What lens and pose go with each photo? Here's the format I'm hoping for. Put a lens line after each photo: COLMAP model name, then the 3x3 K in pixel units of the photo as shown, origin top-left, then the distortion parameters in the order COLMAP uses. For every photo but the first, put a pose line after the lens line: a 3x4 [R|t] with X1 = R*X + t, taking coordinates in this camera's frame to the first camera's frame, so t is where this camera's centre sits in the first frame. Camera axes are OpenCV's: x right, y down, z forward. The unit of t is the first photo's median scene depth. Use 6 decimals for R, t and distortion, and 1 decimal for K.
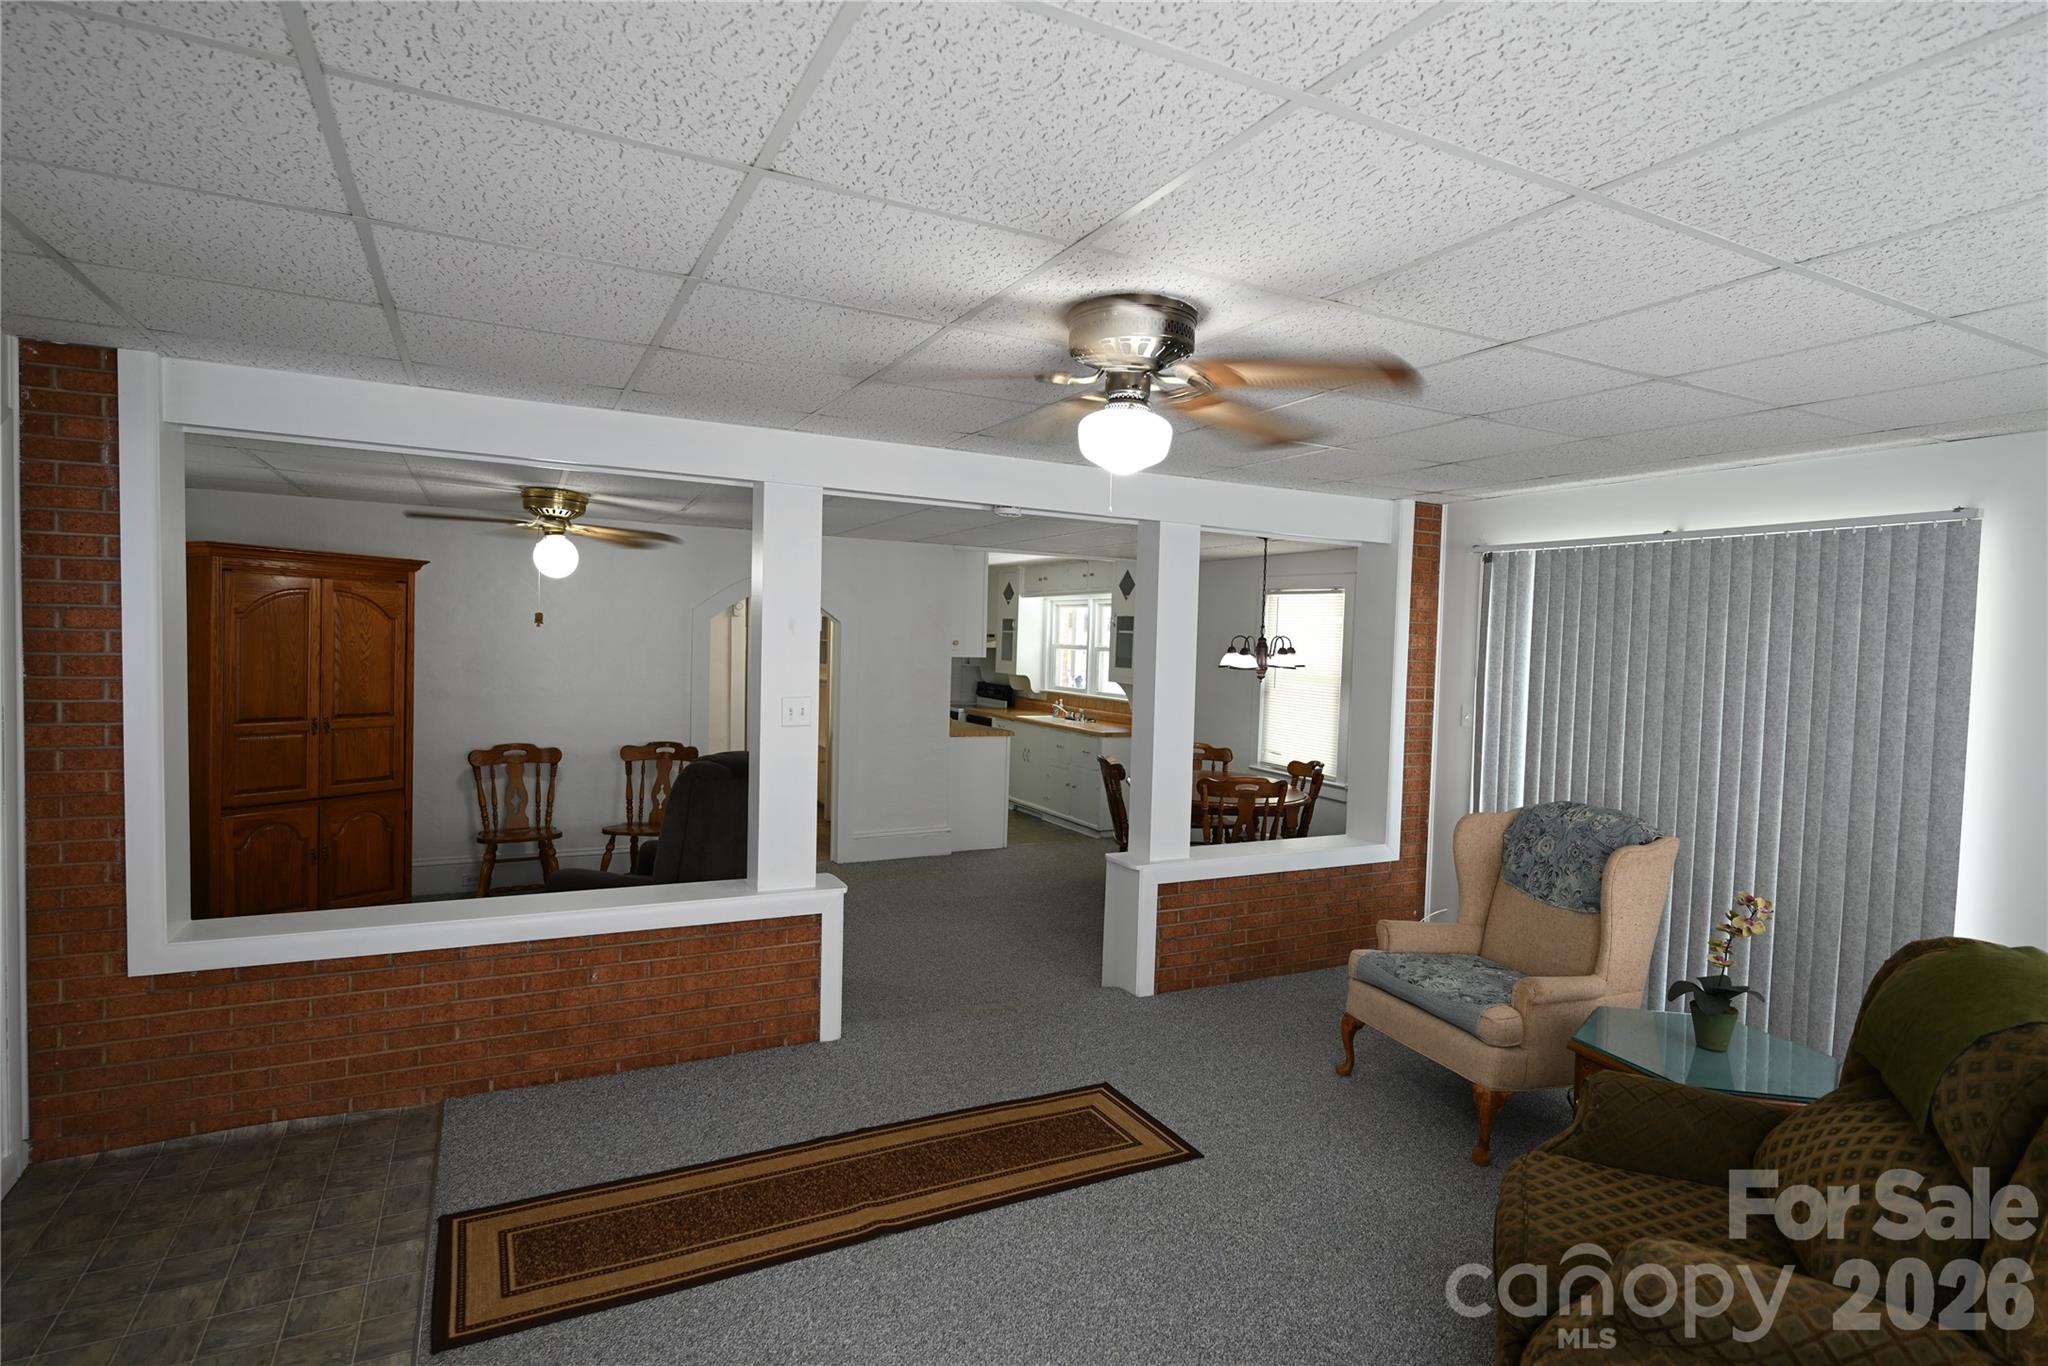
lens RADIAL K [[1031.5, 0, 1024.0], [0, 1031.5, 683.0], [0, 0, 1]] dist [0.000853, 0.000166]
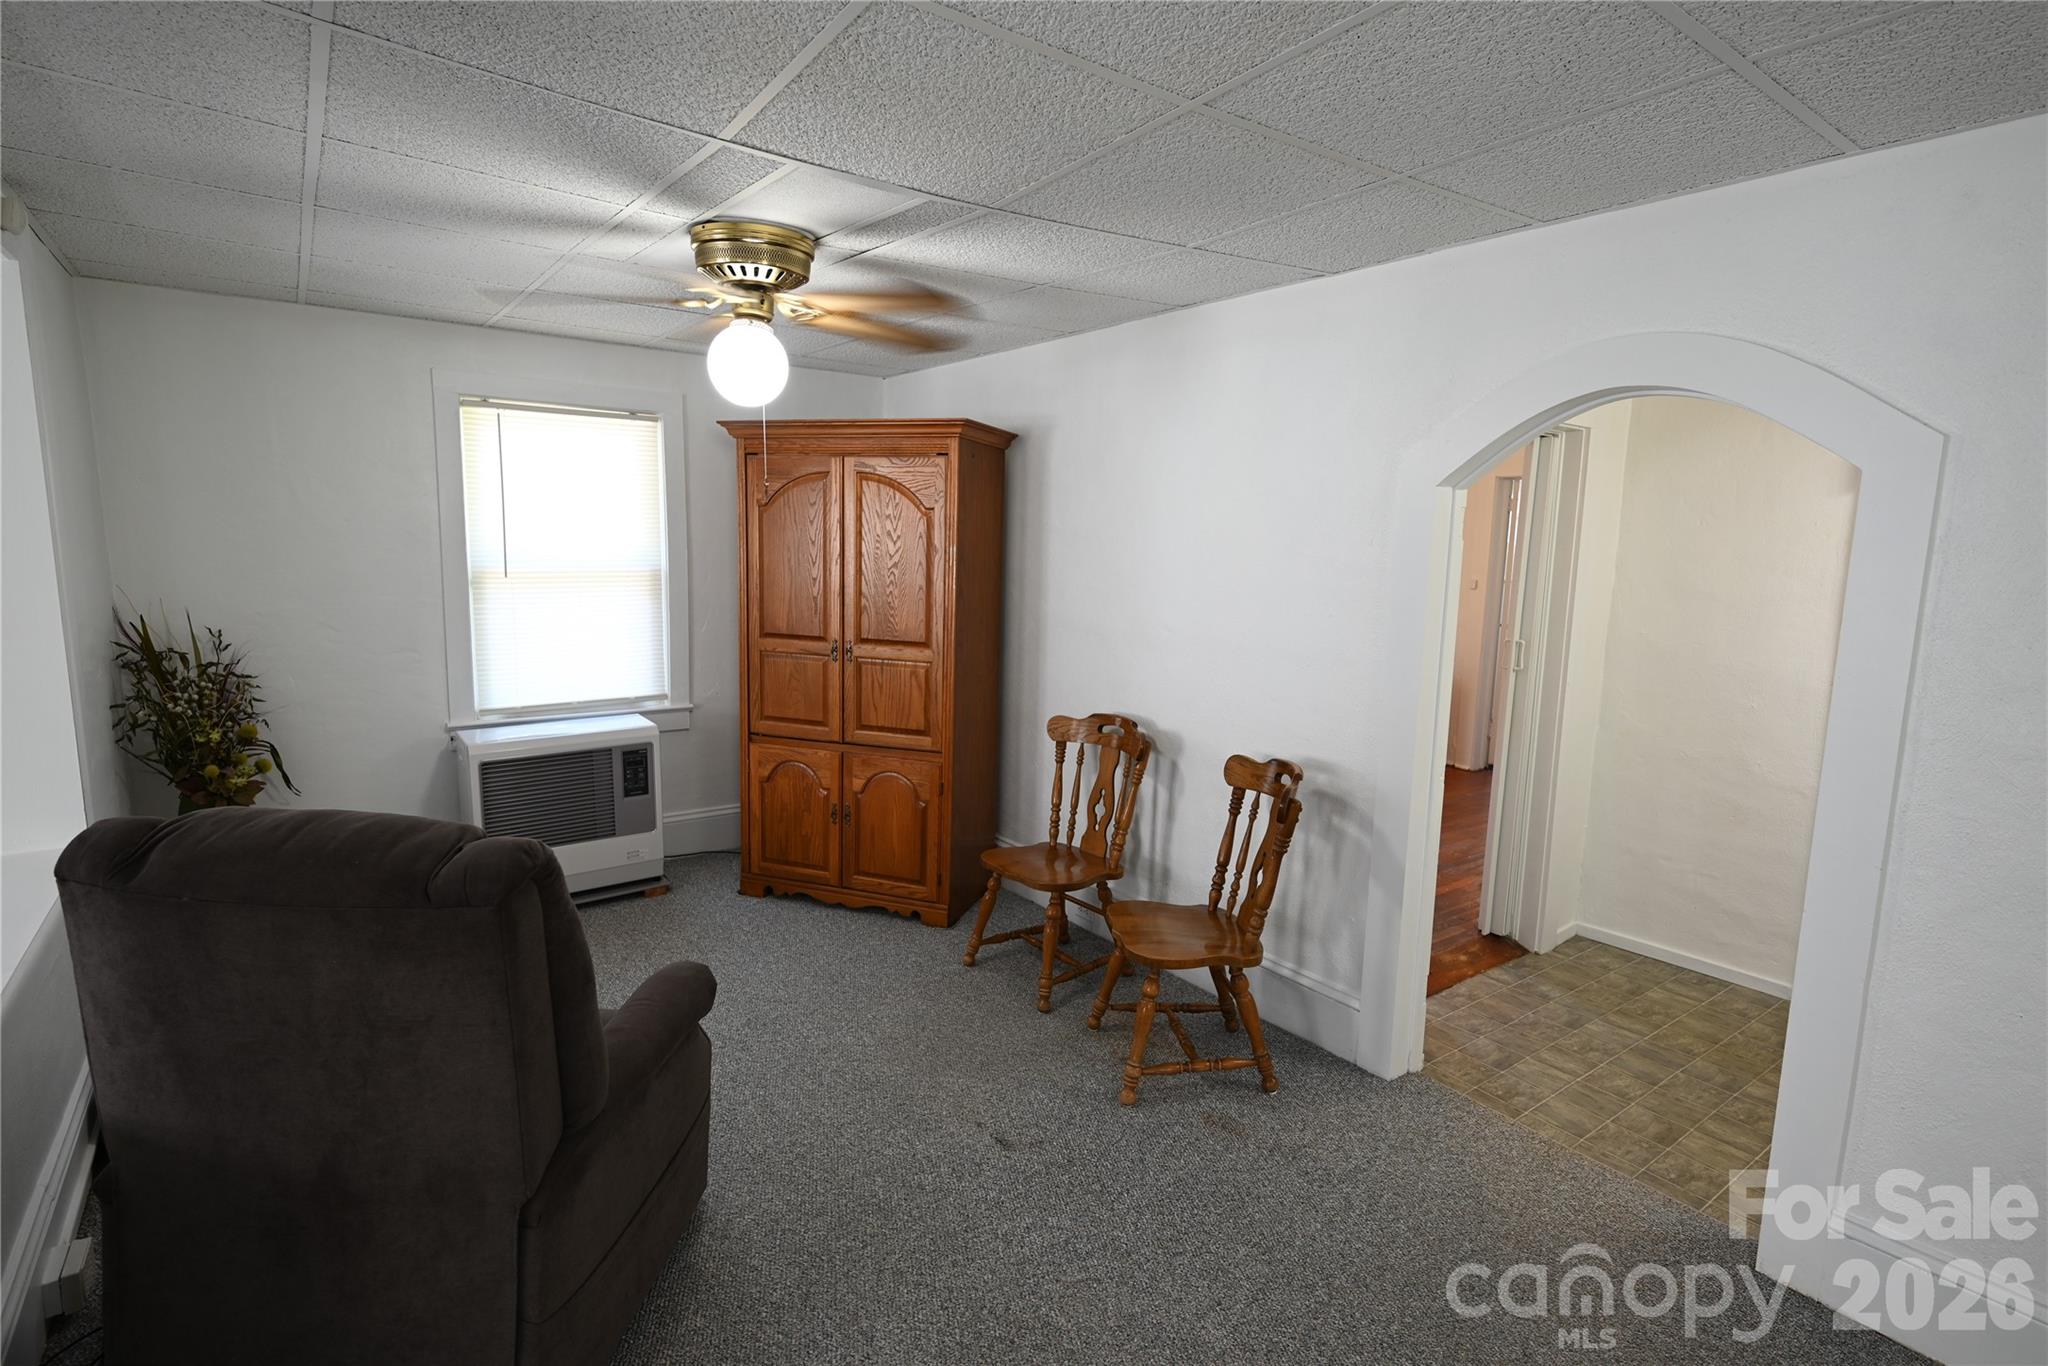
lens RADIAL K [[1012.6, 0, 1024.0], [0, 1012.6, 683.0], [0, 0, 1]] dist [0.003386, 0.000438]
pose [[0.144593, 0.115079, -0.982777, 0.057363], [-0.052035, 0.992724, 0.108589, -0.016701], [0.988122, 0.035437, 0.149529, 0.699915]]
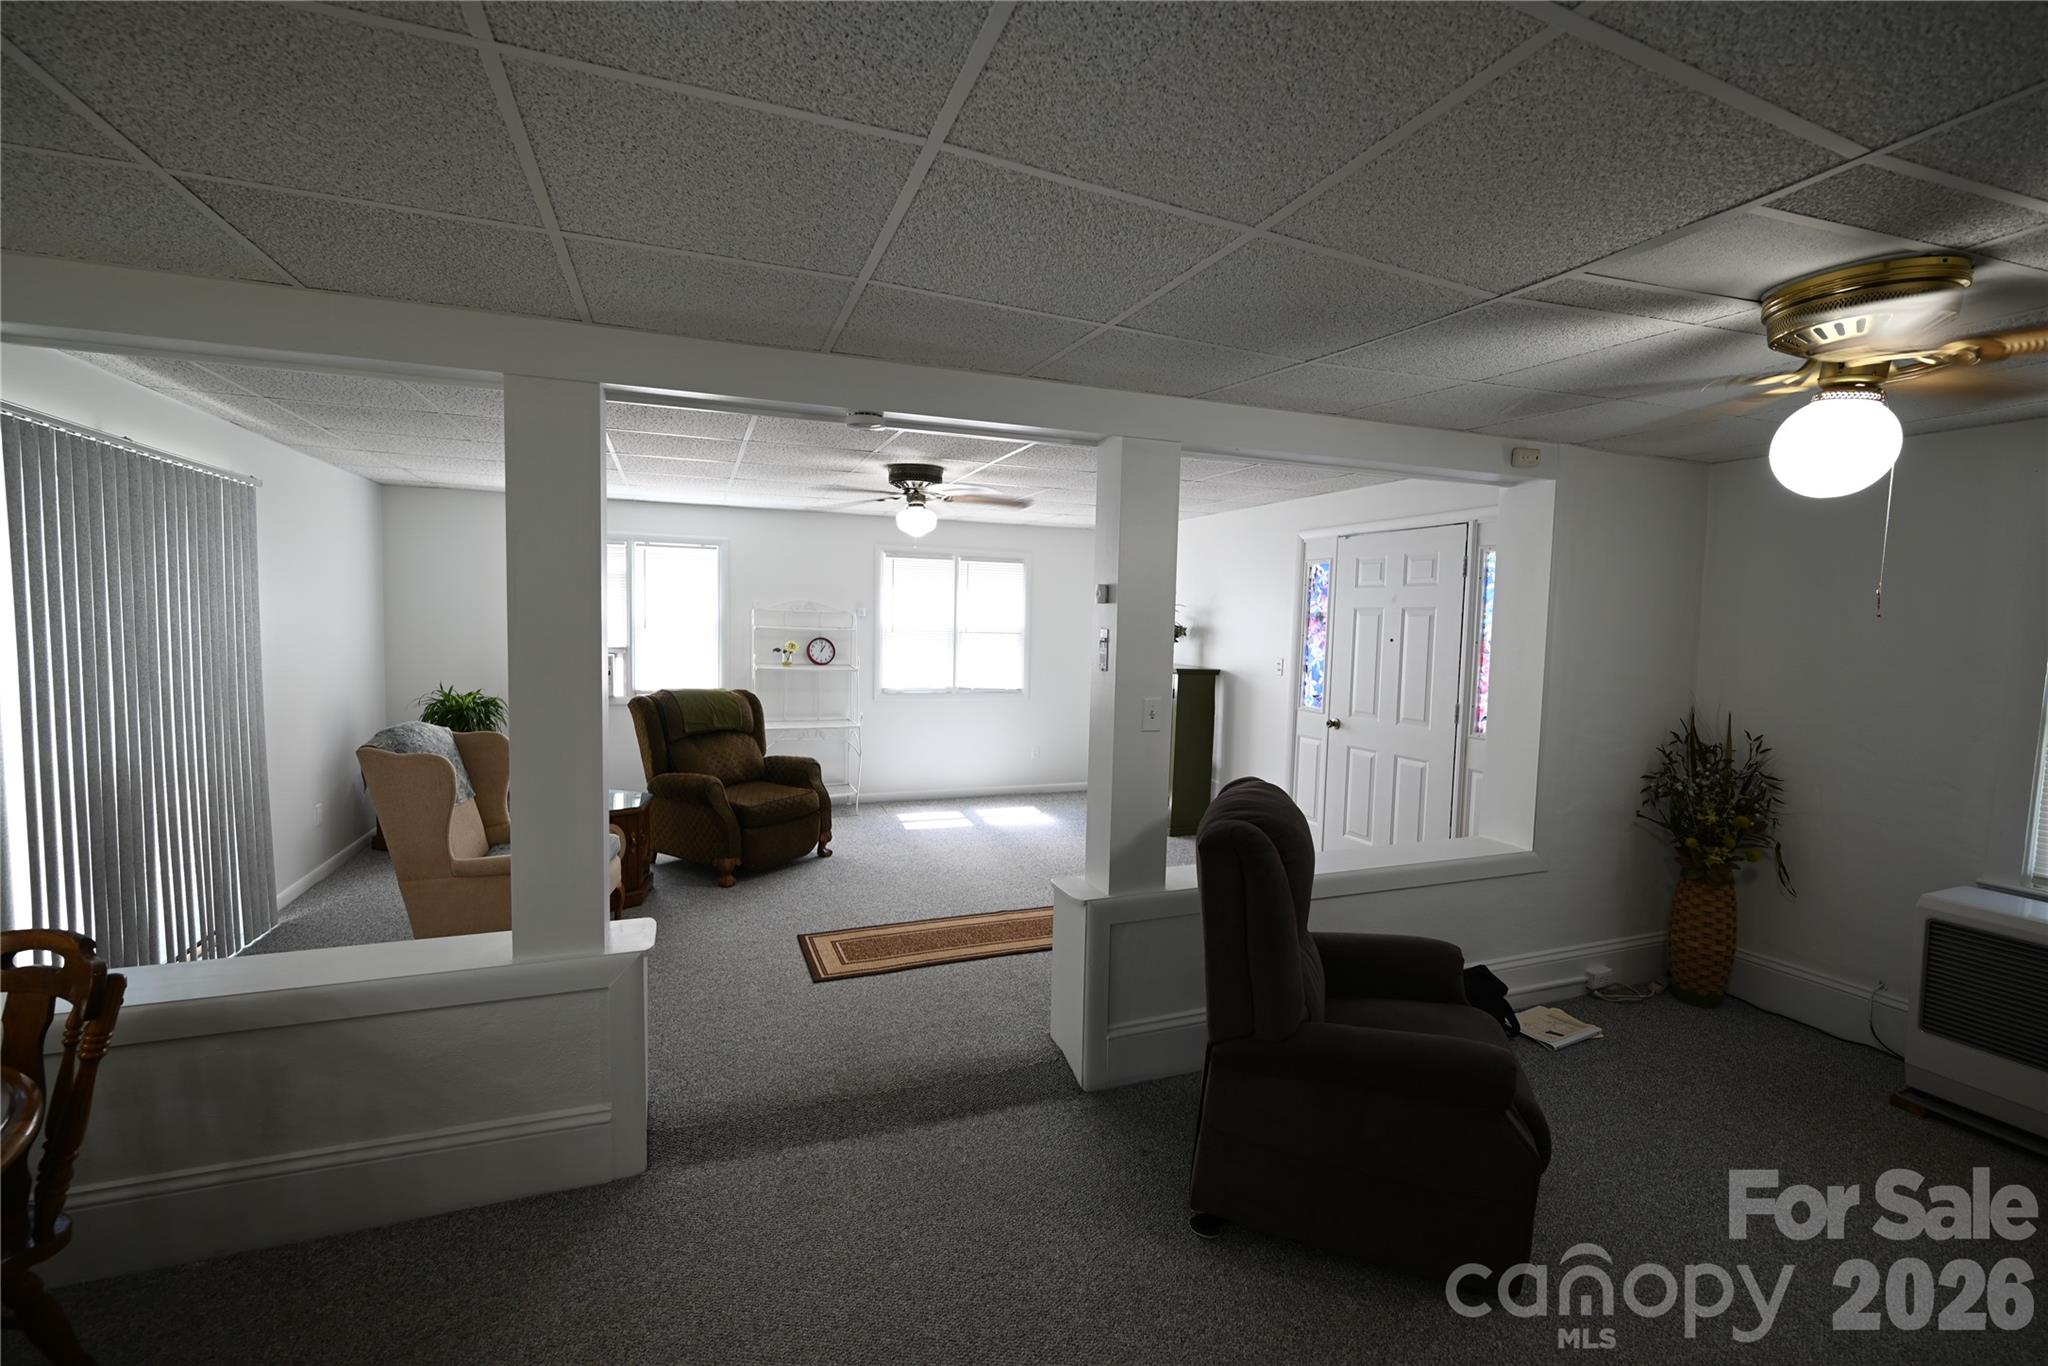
lens RADIAL K [[862.5, 0, 1017.6], [0, 862.5, 680.7], [0, 0, 1]] dist [-0.002010, -0.000327]
pose [[-0.992359, -0.059671, 0.107997, -0.111375], [-0.046937, 0.992041, 0.116836, -0.035859], [-0.114109, 0.110874, -0.987262, 0.907284]]
